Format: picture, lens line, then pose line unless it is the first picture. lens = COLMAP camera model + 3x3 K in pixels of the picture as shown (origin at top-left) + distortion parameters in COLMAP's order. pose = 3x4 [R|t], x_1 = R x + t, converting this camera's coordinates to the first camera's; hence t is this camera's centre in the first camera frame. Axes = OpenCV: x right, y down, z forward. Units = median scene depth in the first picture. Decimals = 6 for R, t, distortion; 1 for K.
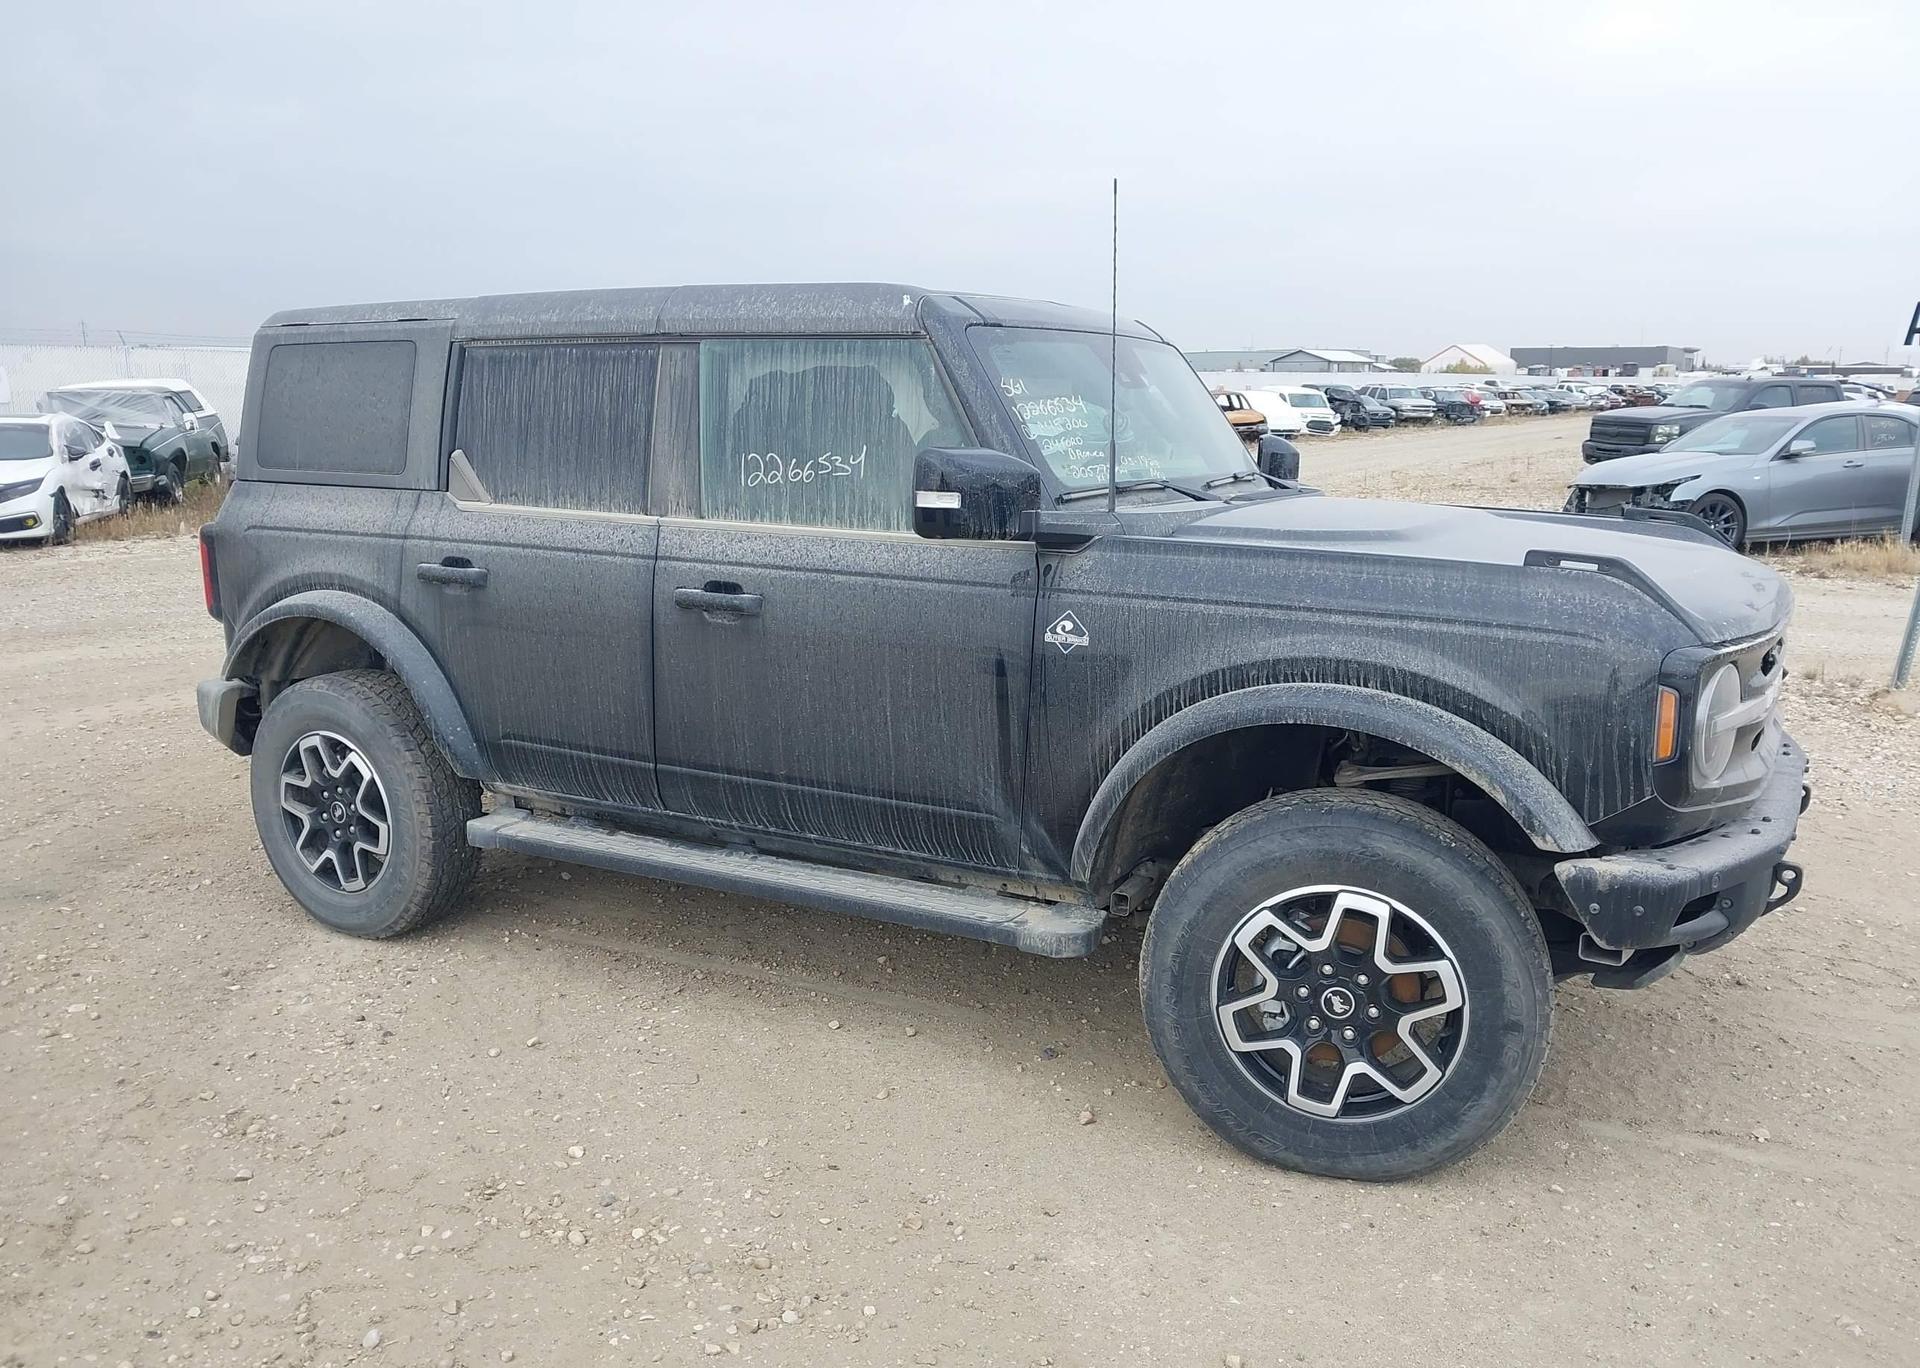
lens RADIAL K [[1521.7, 0, 971.2], [0, 1521.7, 678.9], [0, 0, 1]] dist [0.080733, -0.133810]
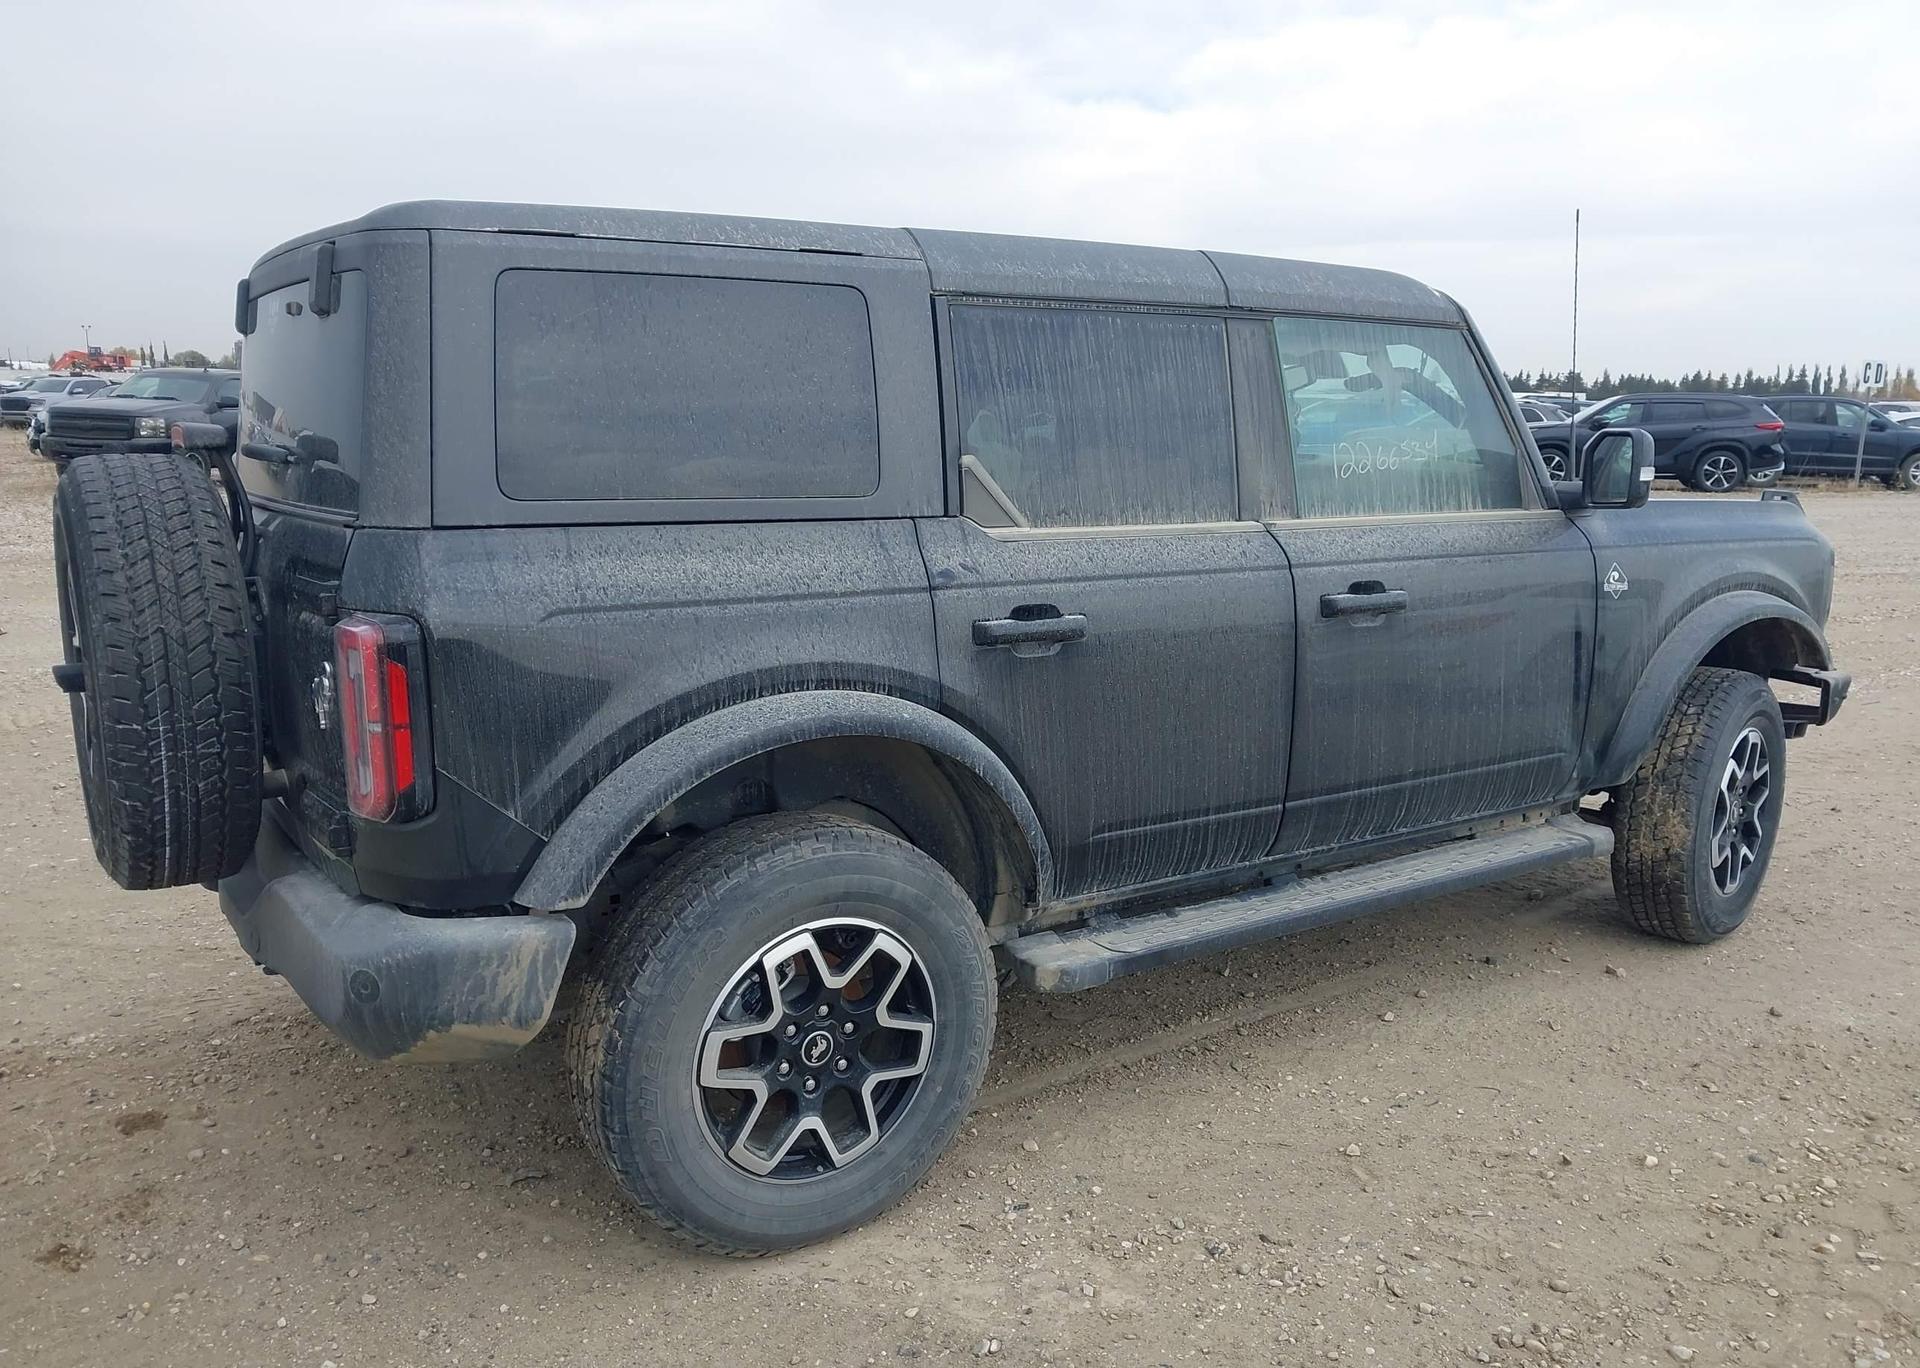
lens RADIAL K [[1521.7, 0, 949.0], [0, 1521.7, 682.0], [0, 0, 1]] dist [0.080733, -0.133810]
pose [[0.443350, -0.157979, 0.882317, -1.078786], [0.152522, 0.983287, 0.099417, -0.131918], [-0.883277, 0.090496, 0.460036, 0.784033]]
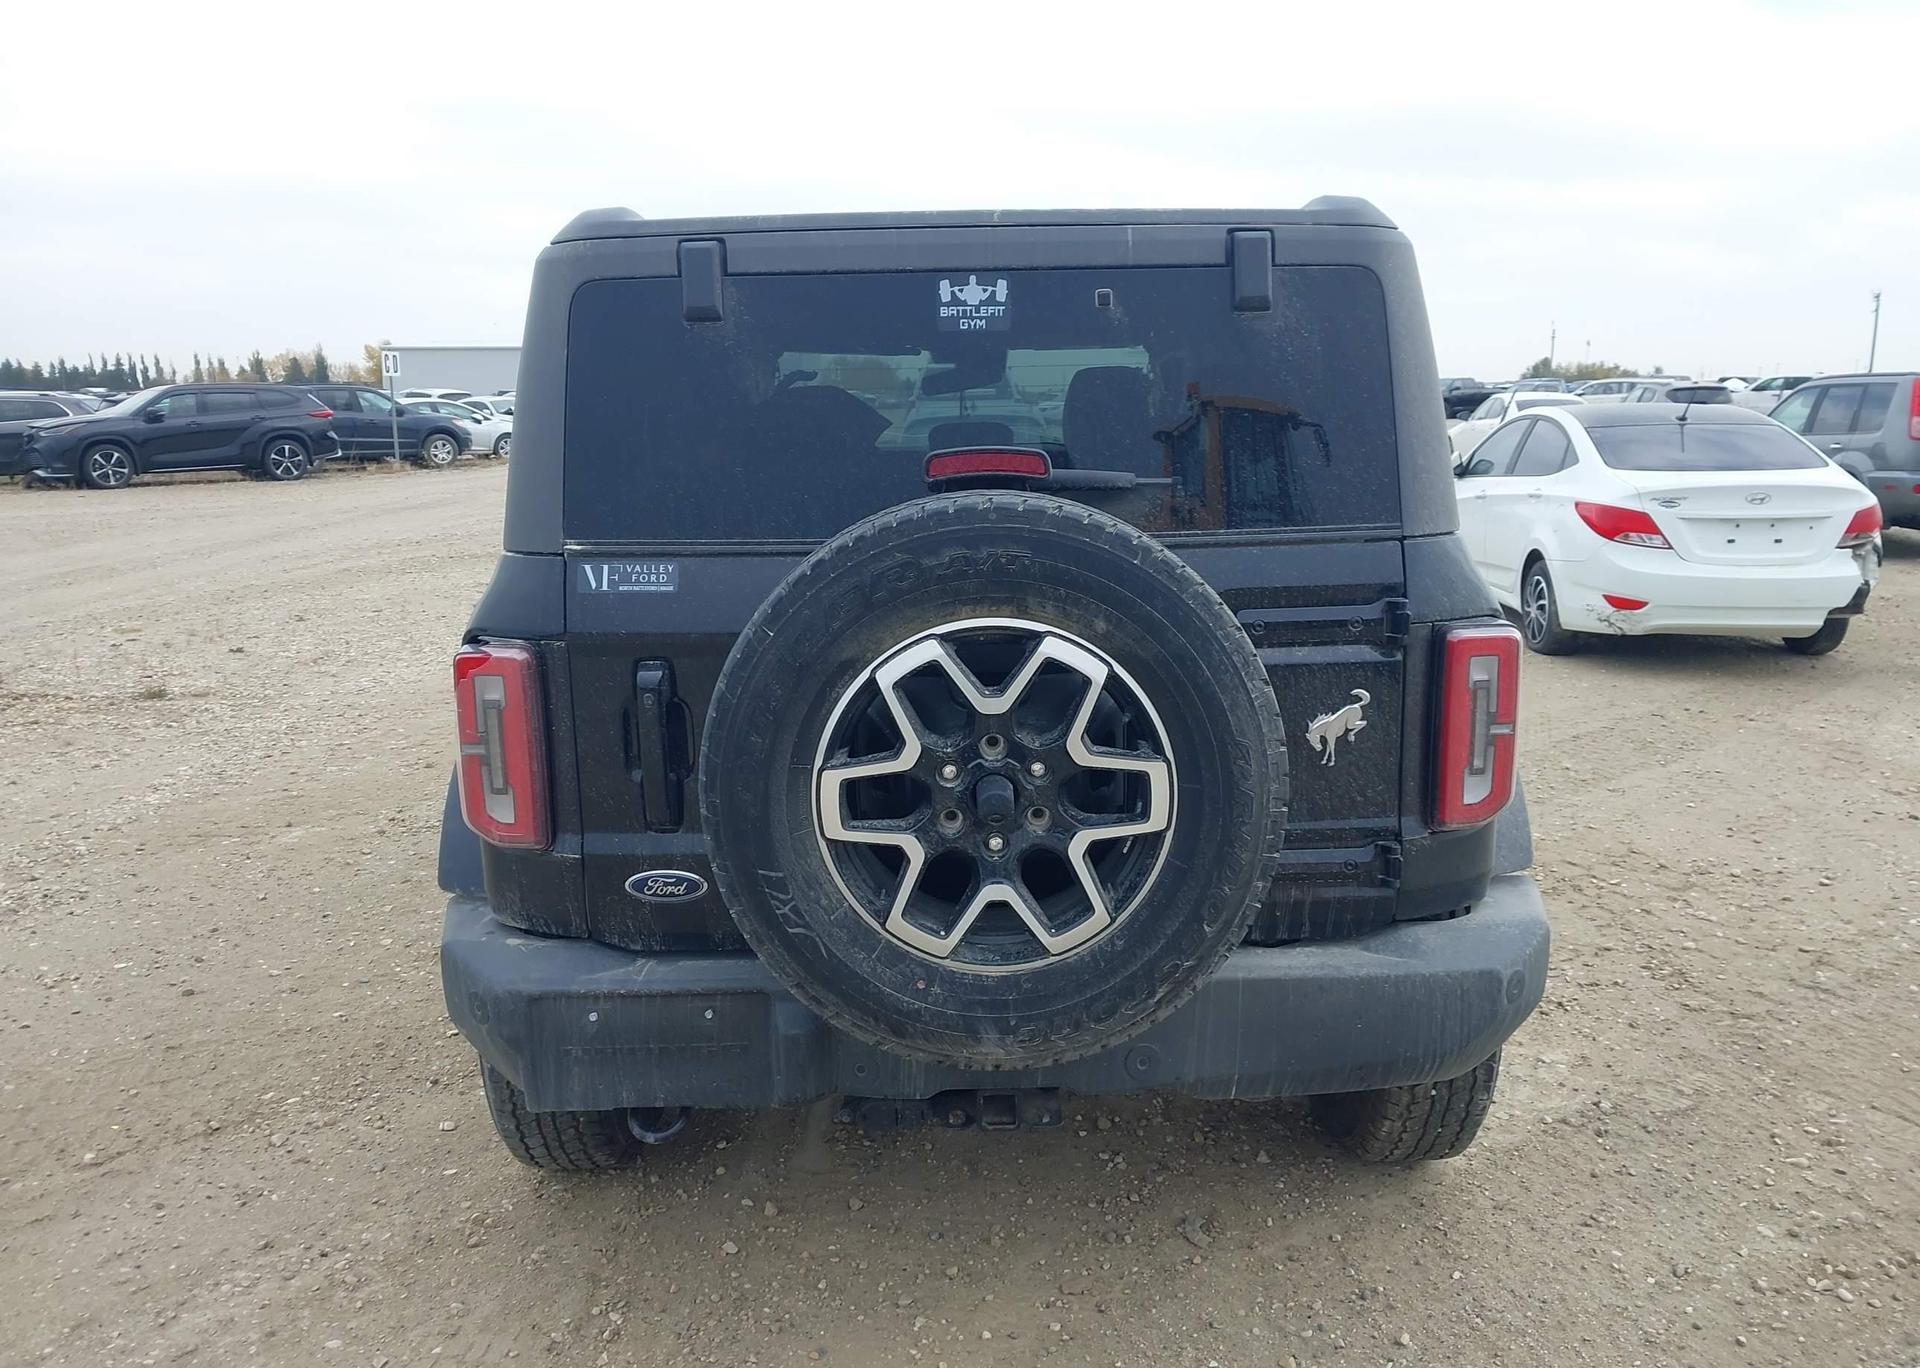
lens RADIAL K [[1521.7, 0, 969.5], [0, 1521.7, 700.8], [0, 0, 1]] dist [0.080733, -0.133810]
pose [[-0.511284, -0.166366, 0.843155, -1.049381], [0.164740, 0.943918, 0.286145, -0.313962], [-0.843475, 0.285203, -0.455203, 1.746955]]
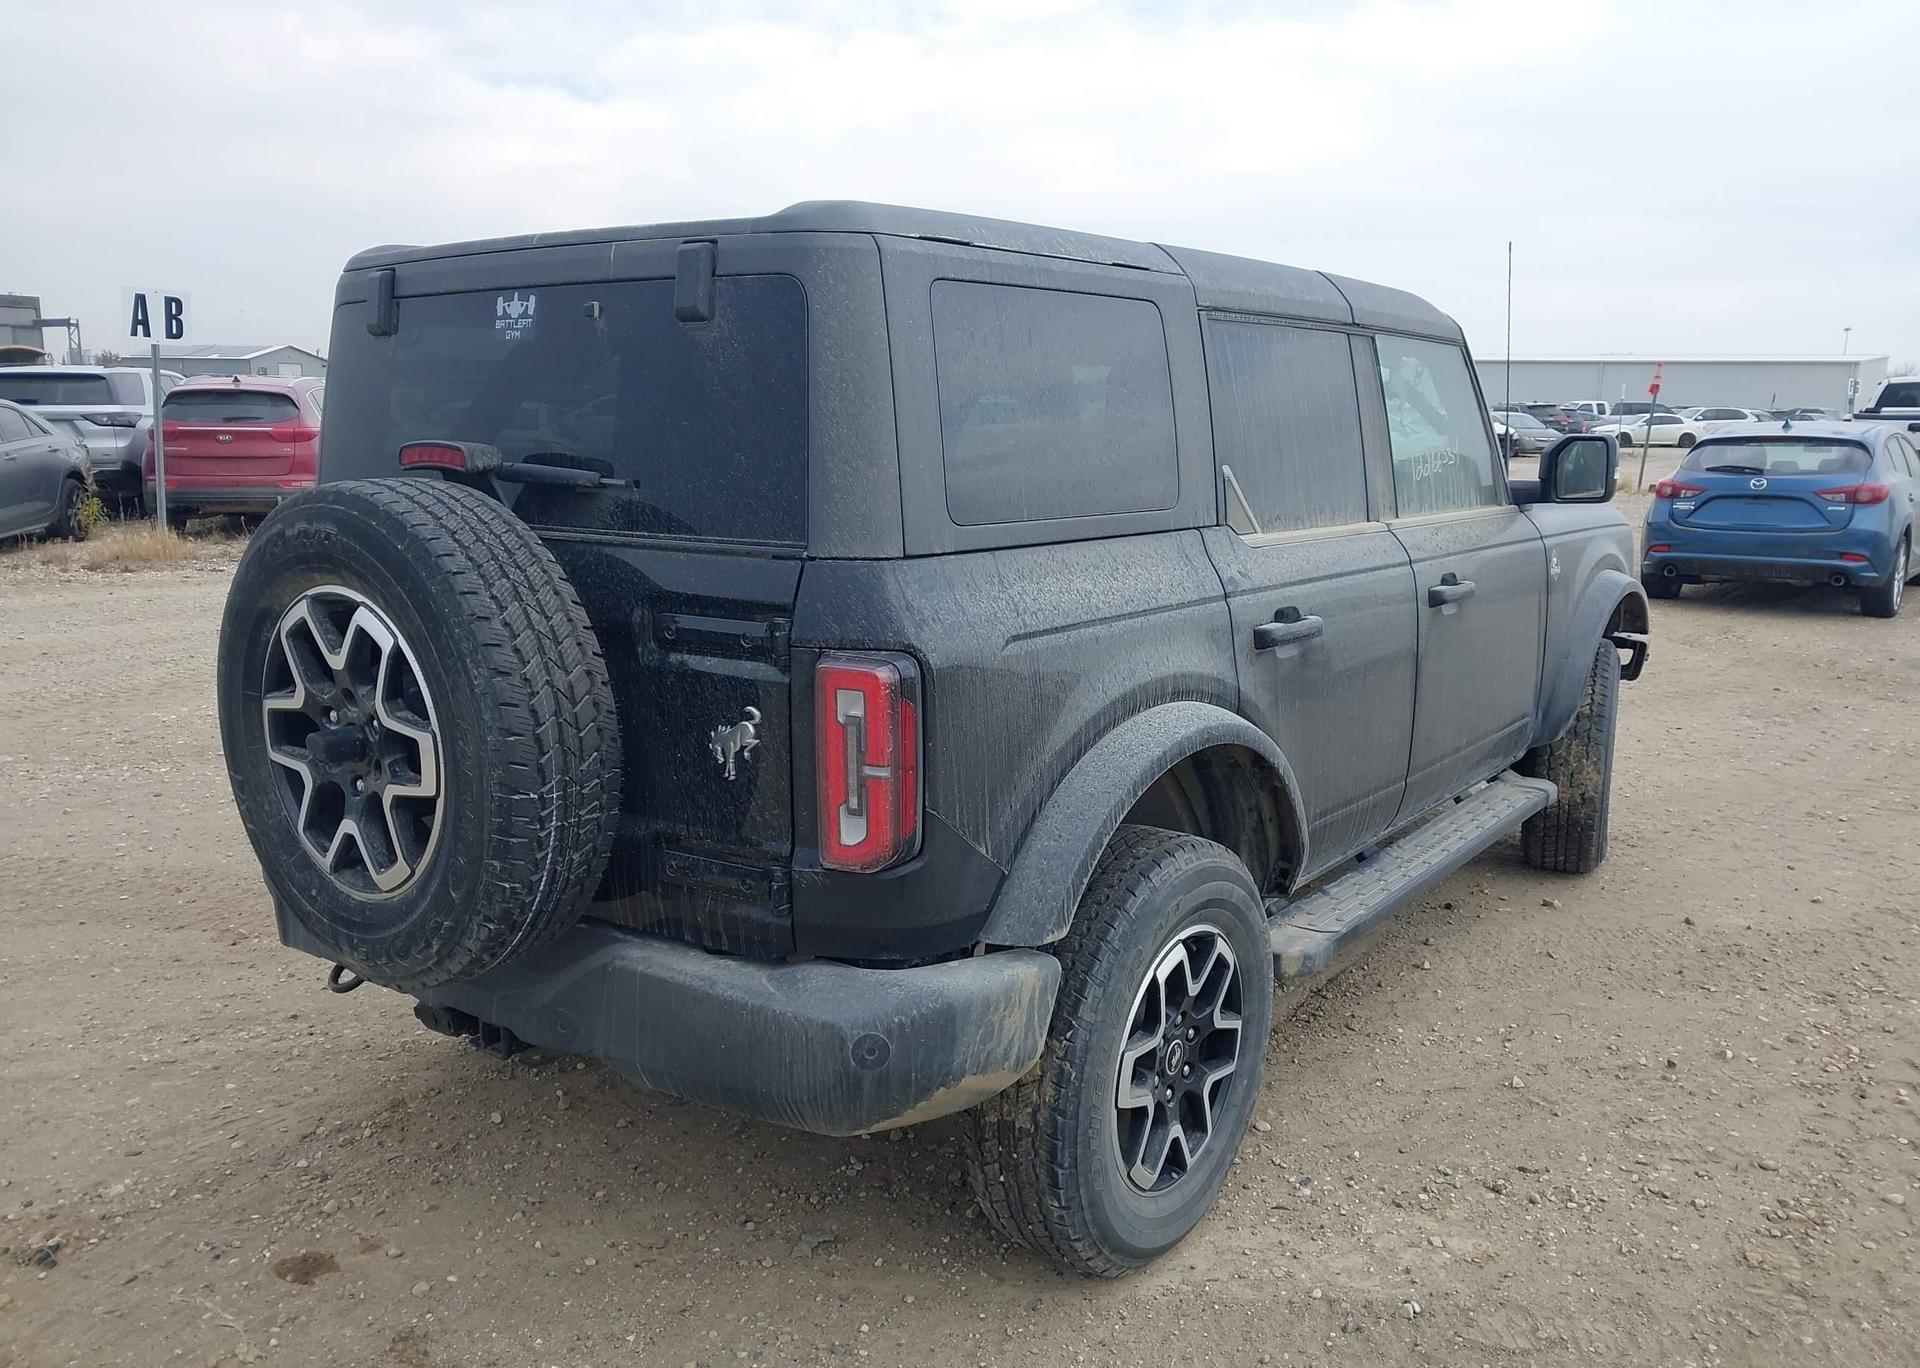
lens RADIAL K [[1521.7, 0, 958.1], [0, 1521.7, 693.7], [0, 0, 1]] dist [0.080733, -0.133810]
pose [[0.104489, -0.184051, 0.977347, -1.189495], [0.168588, 0.971782, 0.164980, -0.206165], [-0.980133, 0.147530, 0.132569, 1.169450]]
